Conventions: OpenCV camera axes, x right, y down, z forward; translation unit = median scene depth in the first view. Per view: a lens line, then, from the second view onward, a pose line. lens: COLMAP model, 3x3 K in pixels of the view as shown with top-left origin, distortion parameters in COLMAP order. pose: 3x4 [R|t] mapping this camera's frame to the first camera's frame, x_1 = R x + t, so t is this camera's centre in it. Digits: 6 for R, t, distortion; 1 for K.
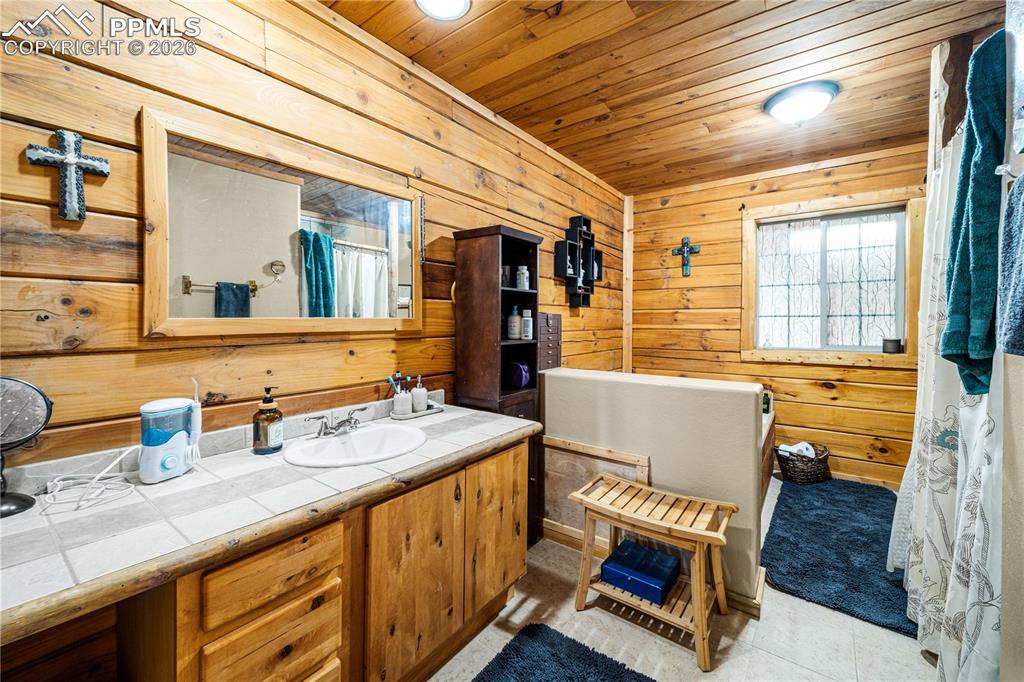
lens RADIAL K [[417.0, 0, 510.7], [0, 417.0, 321.5], [0, 0, 1]] dist [0.000223, -0.000120]
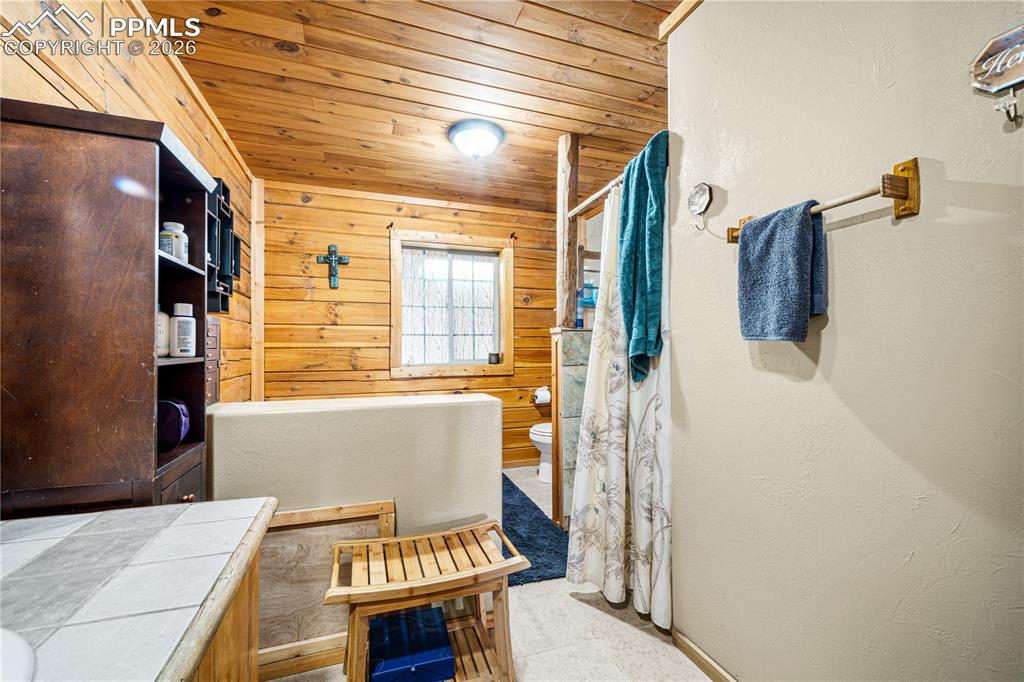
lens RADIAL K [[412.0, 0, 502.8], [0, 412.0, 345.0], [0, 0, 1]] dist [0.001586, -0.000011]
pose [[0.560259, 0.002809, 0.828312, -0.121486], [0.004268, 0.999971, -0.006279, 0.022235], [-0.828306, 0.007053, 0.560231, 0.231936]]
